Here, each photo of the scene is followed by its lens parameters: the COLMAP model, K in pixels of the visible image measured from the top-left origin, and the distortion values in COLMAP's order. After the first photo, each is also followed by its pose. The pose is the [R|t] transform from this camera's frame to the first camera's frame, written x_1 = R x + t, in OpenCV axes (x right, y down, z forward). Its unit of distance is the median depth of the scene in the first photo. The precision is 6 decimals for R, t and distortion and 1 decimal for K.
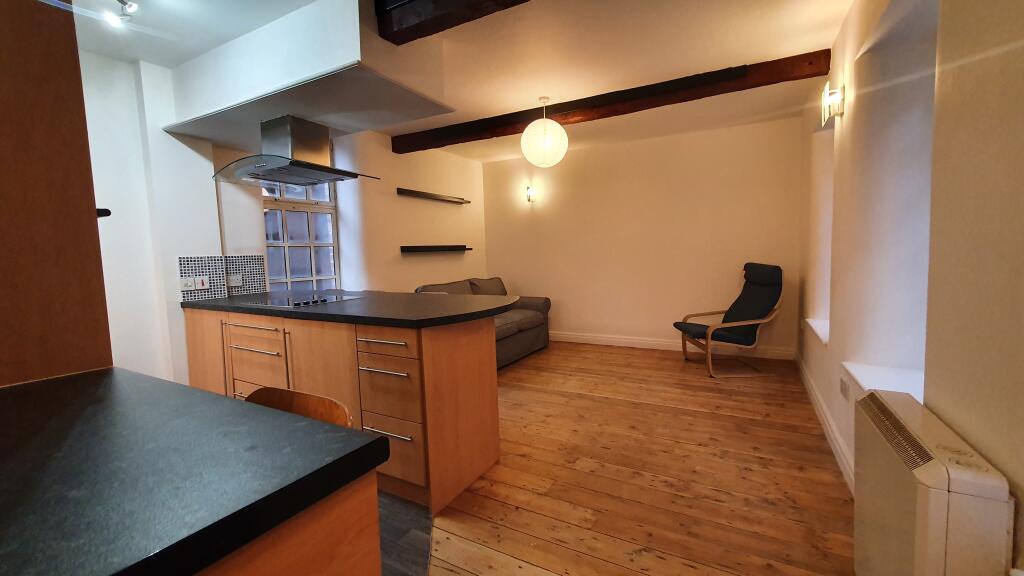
lens RADIAL K [[401.0, 0, 521.6], [0, 401.0, 286.7], [0, 0, 1]] dist [-0.002118, -0.000429]
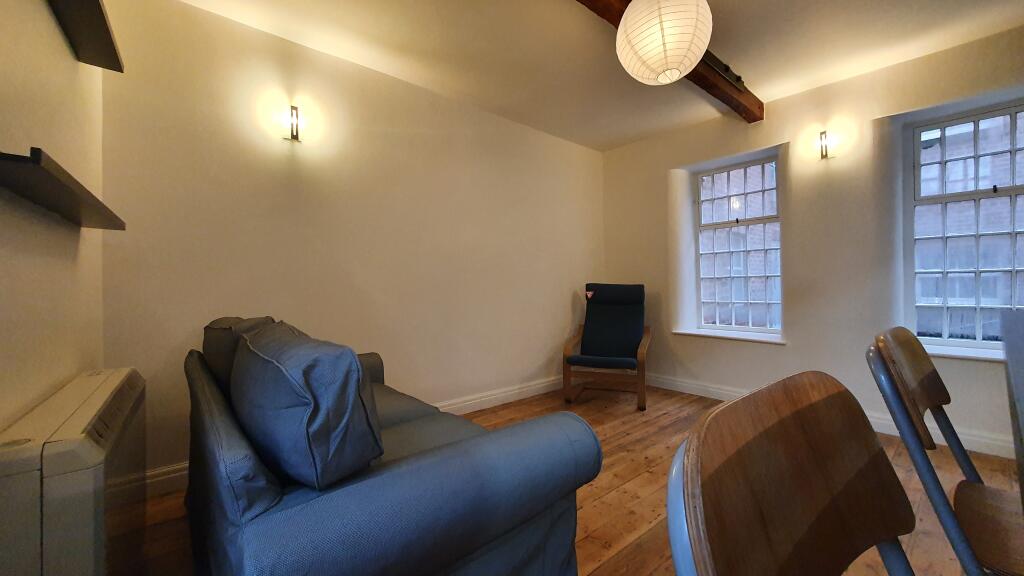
lens RADIAL K [[401.0, 0, 513.5], [0, 401.0, 282.2], [0, 0, 1]] dist [-0.002118, -0.000429]
pose [[0.358601, 0.018238, 0.933313, -0.531054], [0.078724, 0.995657, -0.049704, -0.044184], [-0.930165, 0.091298, 0.355608, 1.026691]]
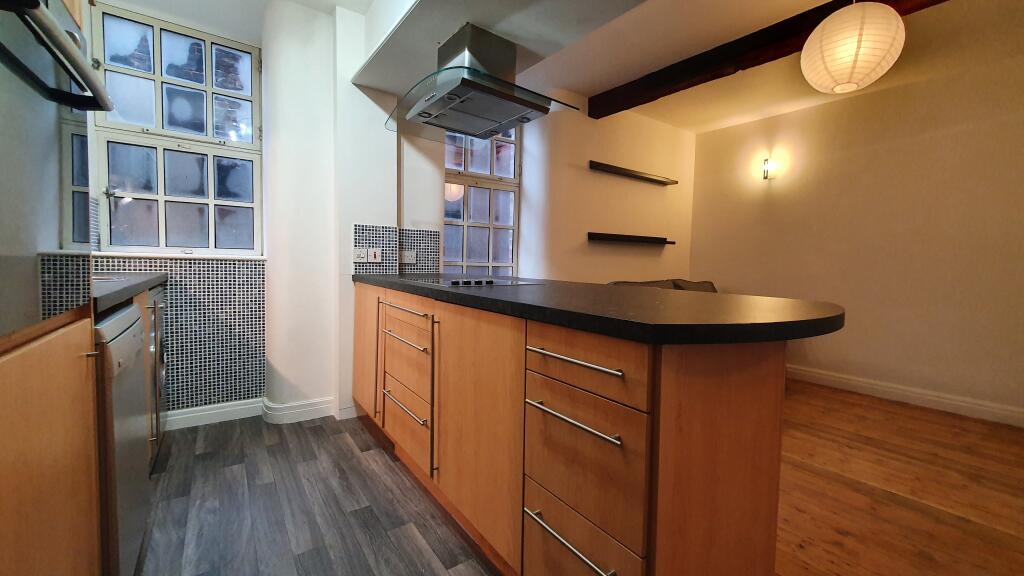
lens RADIAL K [[401.0, 0, 513.4], [0, 401.0, 284.0], [0, 0, 1]] dist [-0.002118, -0.000429]
pose [[0.900512, 0.074421, -0.428416, -0.110387], [-0.084537, 0.996410, -0.004603, 0.027003], [0.426535, 0.040362, 0.903570, 0.273442]]
